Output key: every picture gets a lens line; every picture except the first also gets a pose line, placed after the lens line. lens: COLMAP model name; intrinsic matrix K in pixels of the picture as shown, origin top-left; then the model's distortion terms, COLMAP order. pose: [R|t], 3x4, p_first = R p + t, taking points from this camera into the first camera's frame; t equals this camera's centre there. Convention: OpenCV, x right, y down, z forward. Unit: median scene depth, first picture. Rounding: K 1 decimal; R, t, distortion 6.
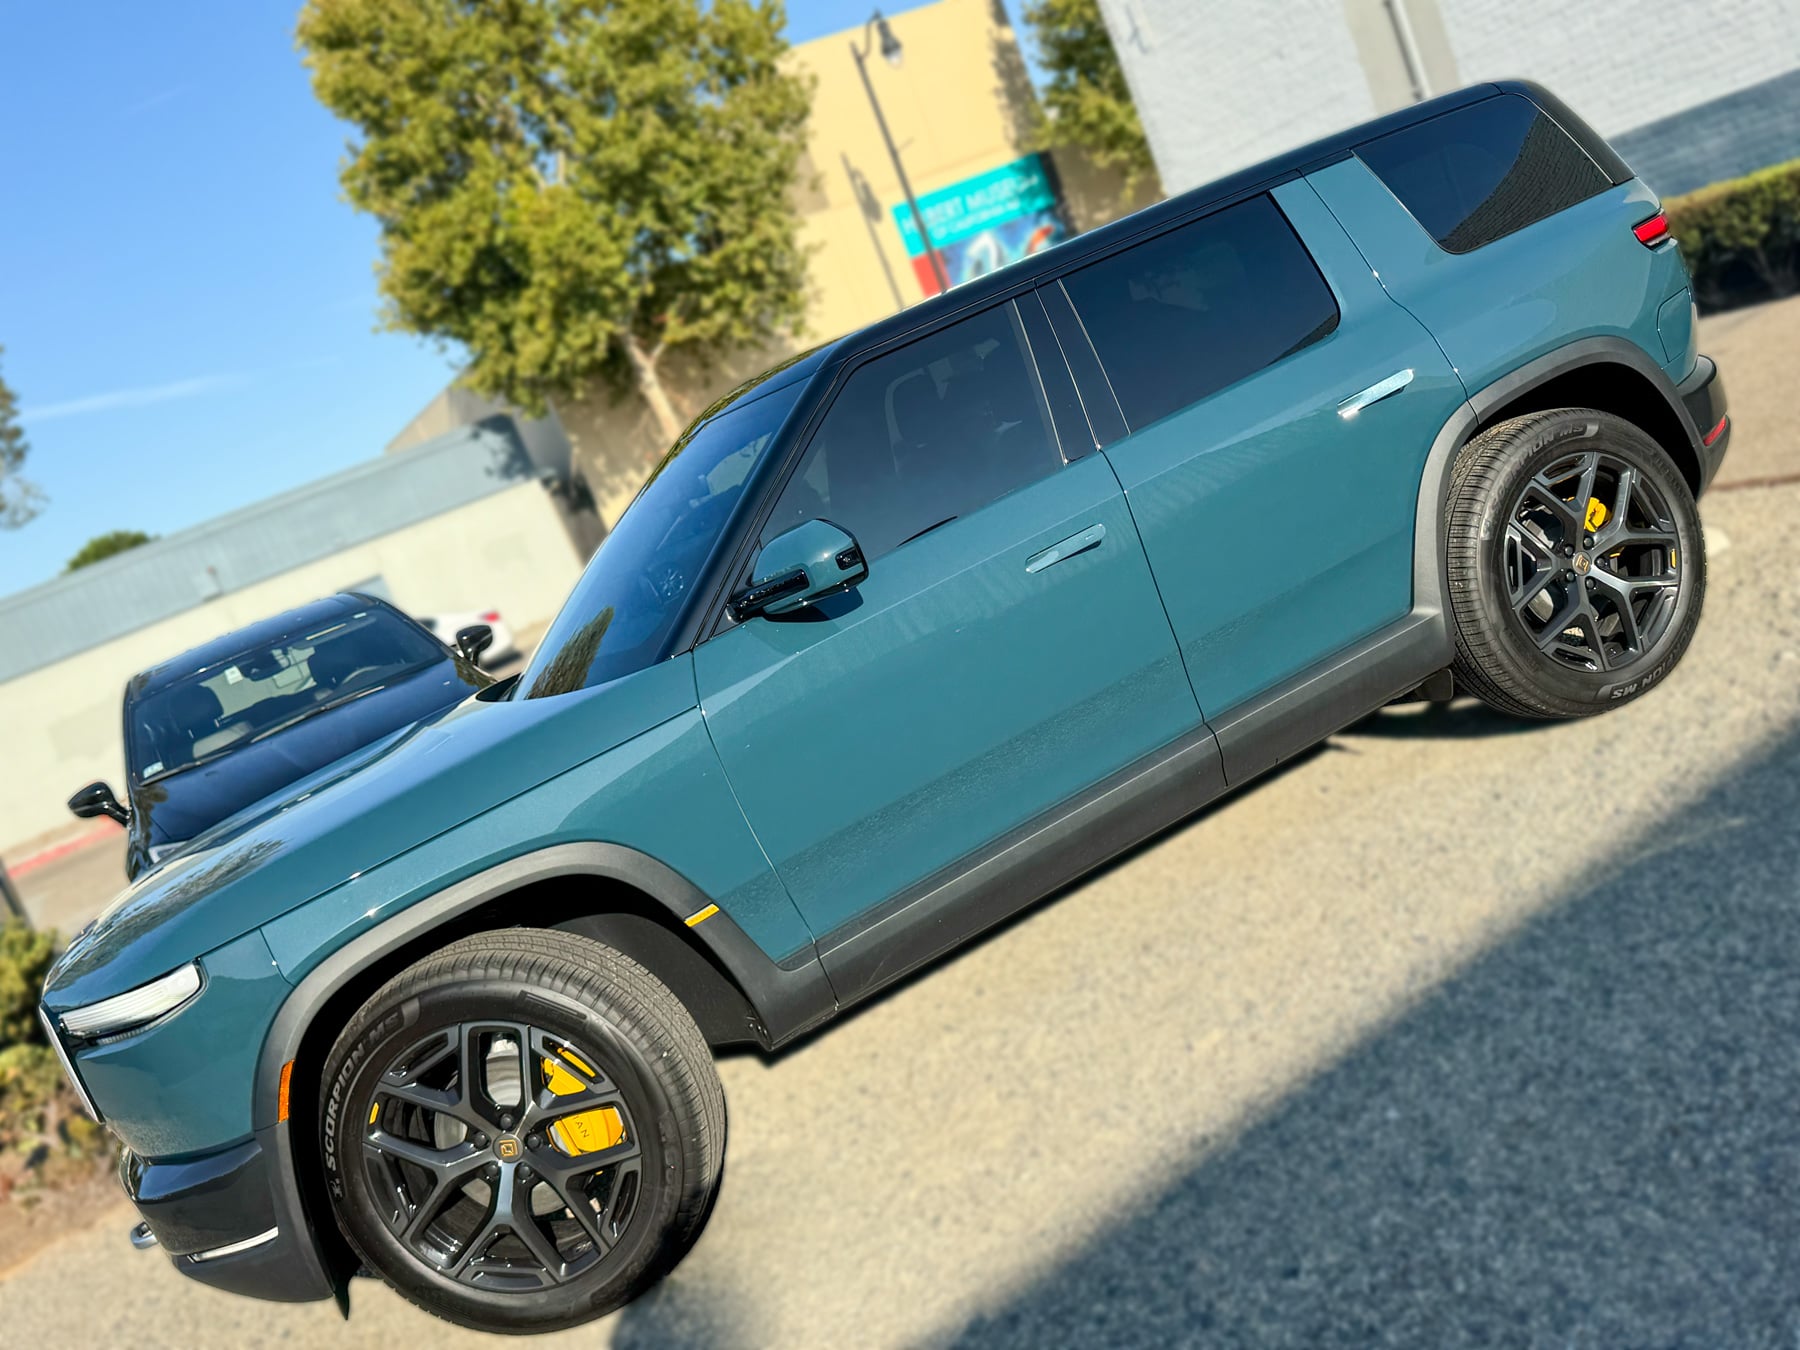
lens RADIAL K [[1688.6, 0, 895.3], [0, 1688.6, 685.9], [0, 0, 1]] dist [0.029702, 0.000000]
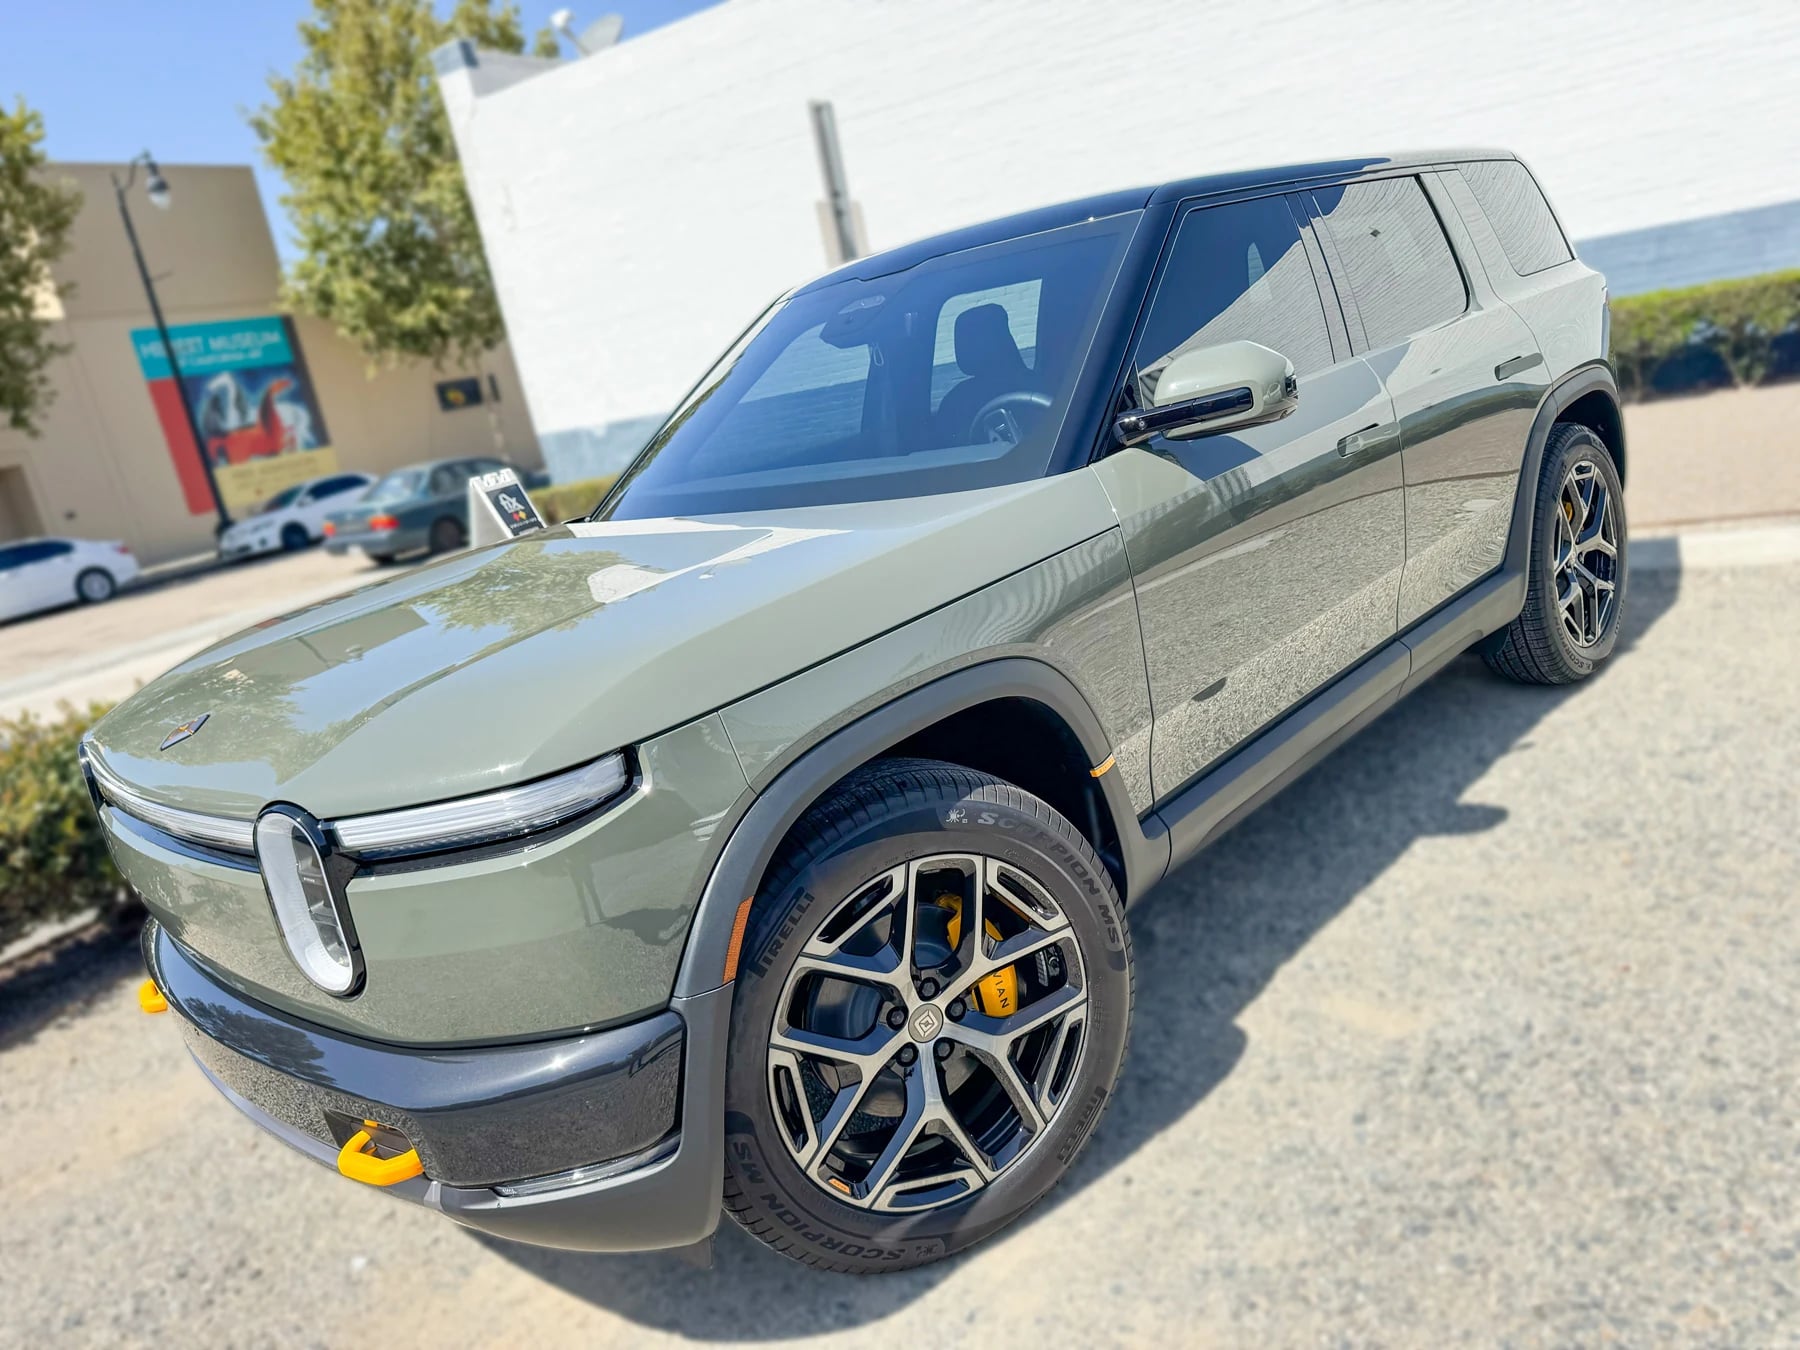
lens RADIAL K [[1356.2, 0, 895.4], [0, 1356.2, 665.5], [0, 0, 1]] dist [0.014452, -0.030435]
pose [[0.821269, 0.094867, 0.562599, -0.468477], [-0.027069, 0.991448, -0.127666, 0.141695], [-0.569899, 0.089619, 0.816813, 0.361730]]
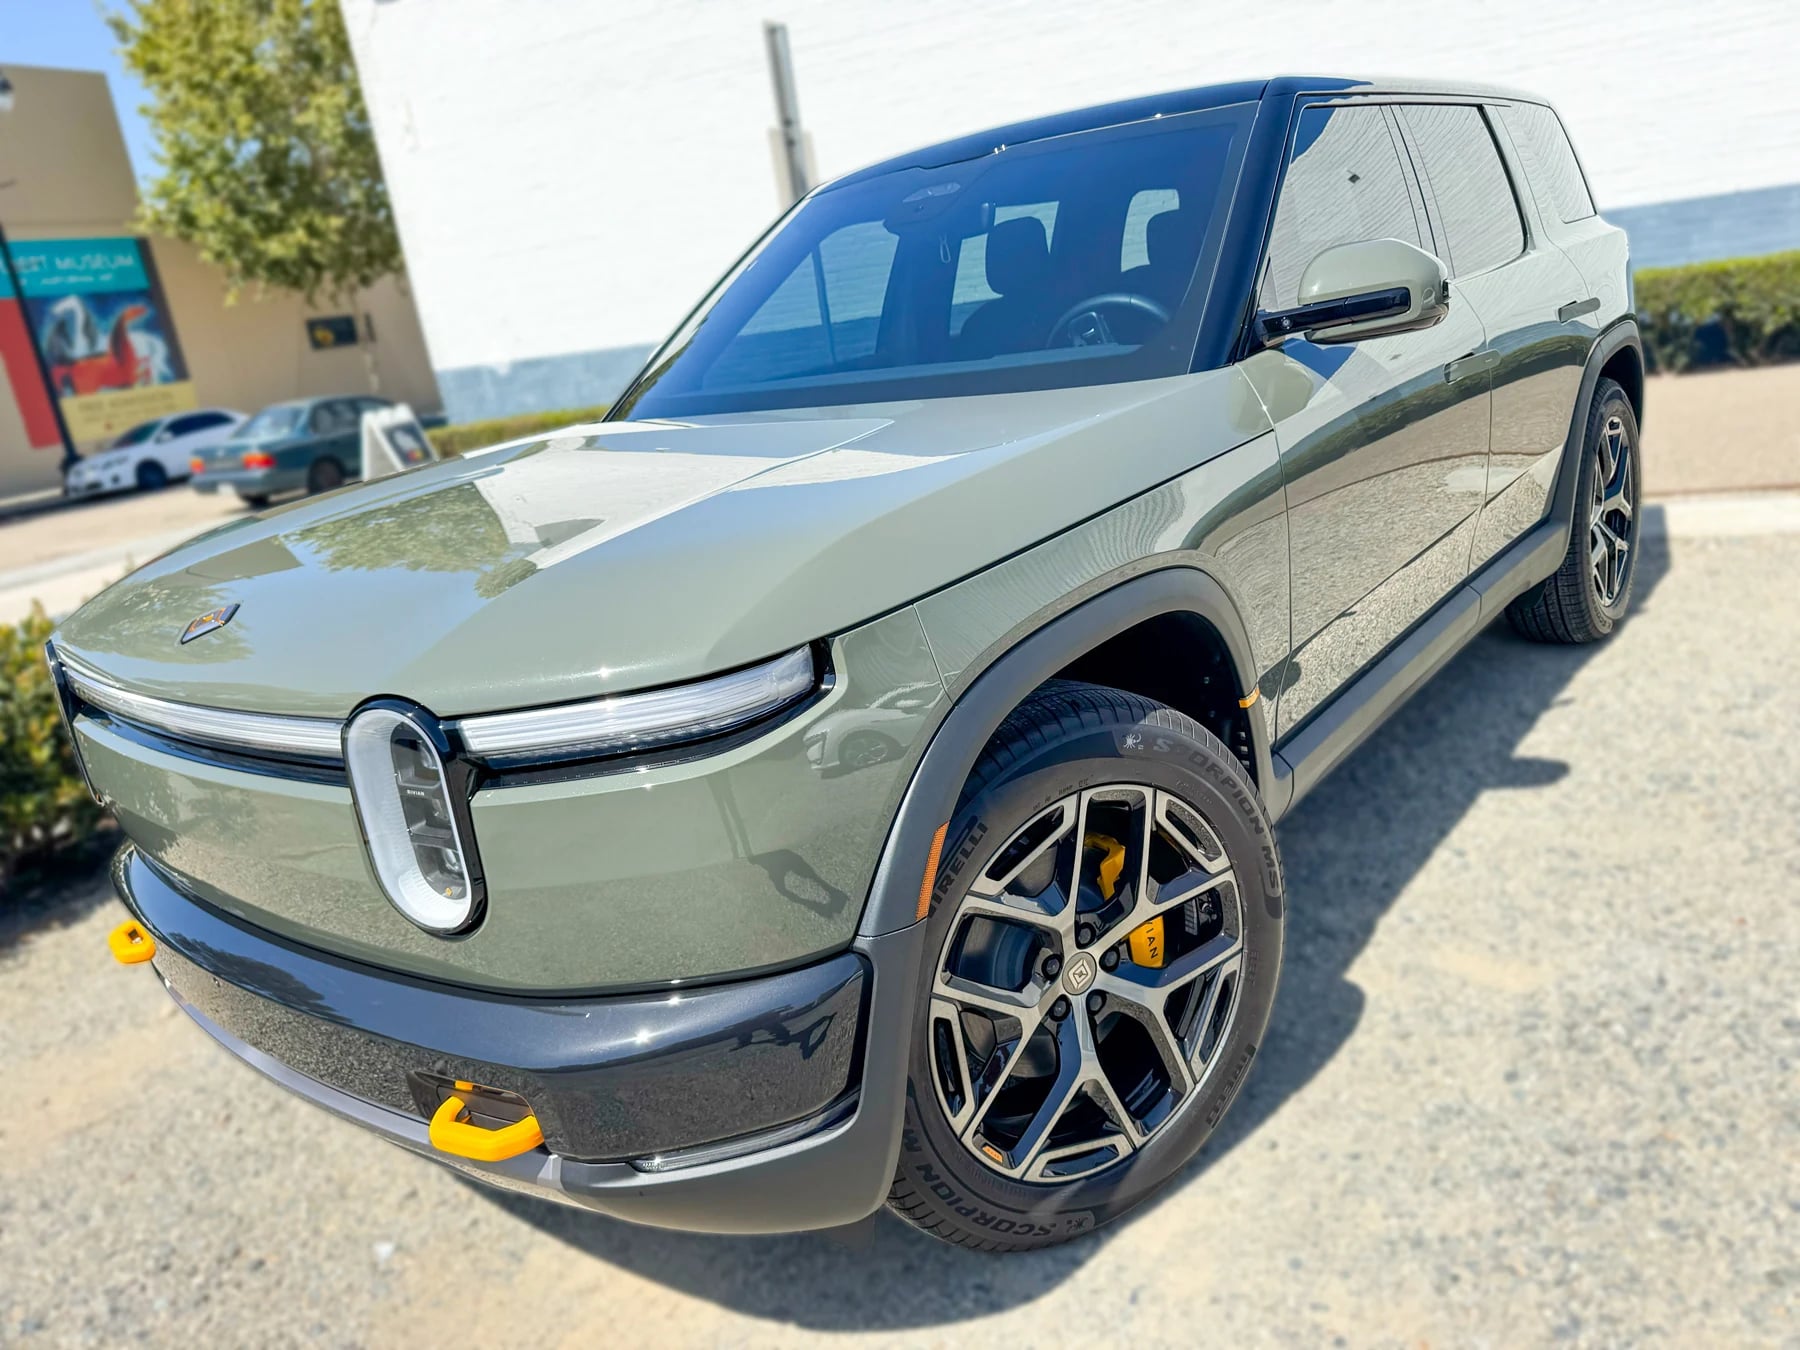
lens RADIAL K [[1356.2, 0, 913.9], [0, 1356.2, 679.5], [0, 0, 1]] dist [0.014452, -0.030435]
pose [[0.754135, 0.097048, 0.649509, -0.505000], [-0.040736, 0.994029, -0.101227, 0.159423], [-0.655454, 0.049880, 0.753586, 0.468556]]
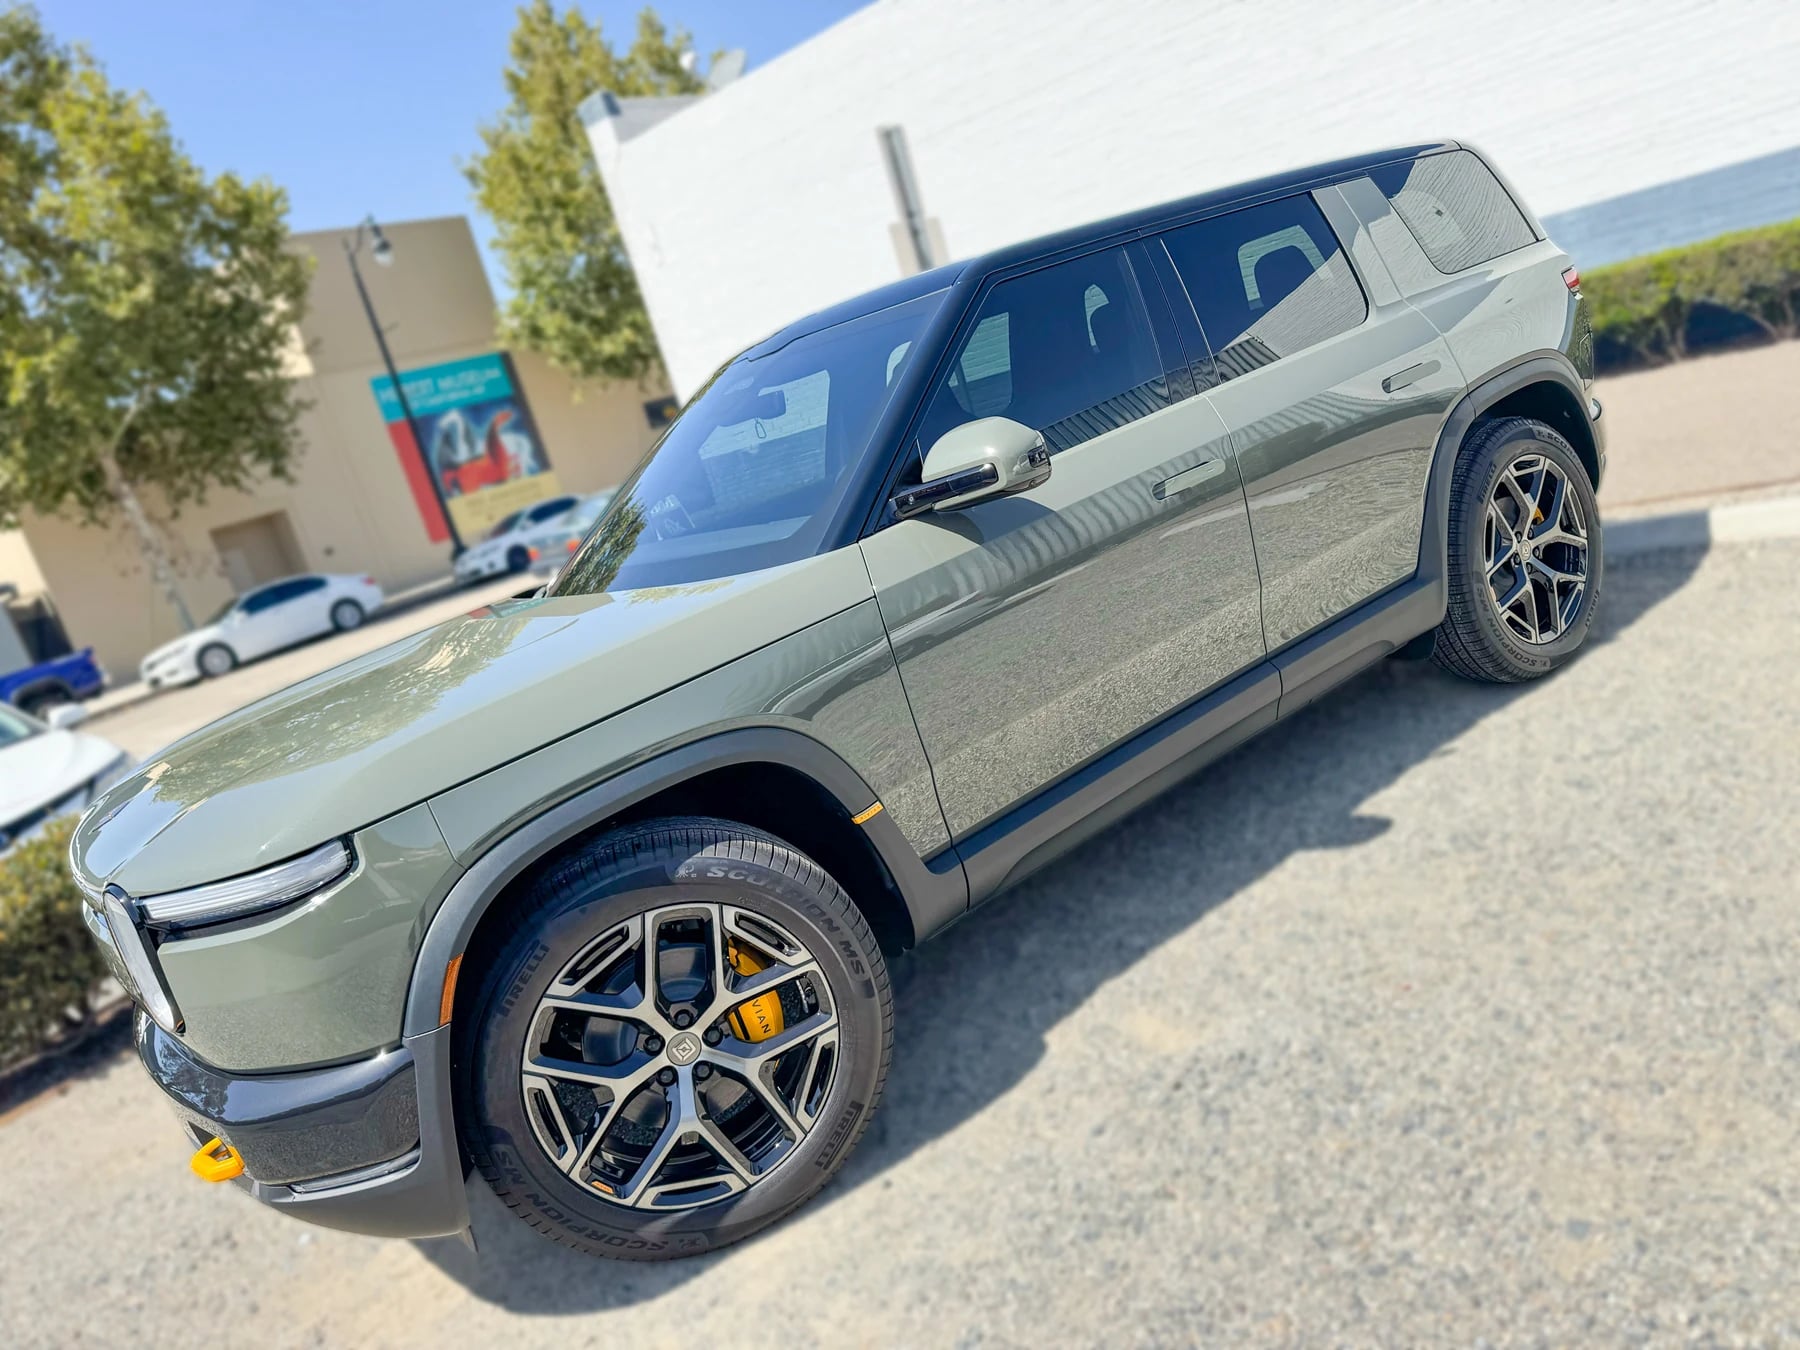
lens RADIAL K [[1356.2, 0, 887.1], [0, 1356.2, 667.6], [0, 0, 1]] dist [0.014452, -0.030435]
pose [[0.913729, 0.039815, 0.404369, -0.329443], [0.004317, 0.994180, -0.107643, 0.109918], [-0.406301, 0.100103, 0.908239, 0.199751]]
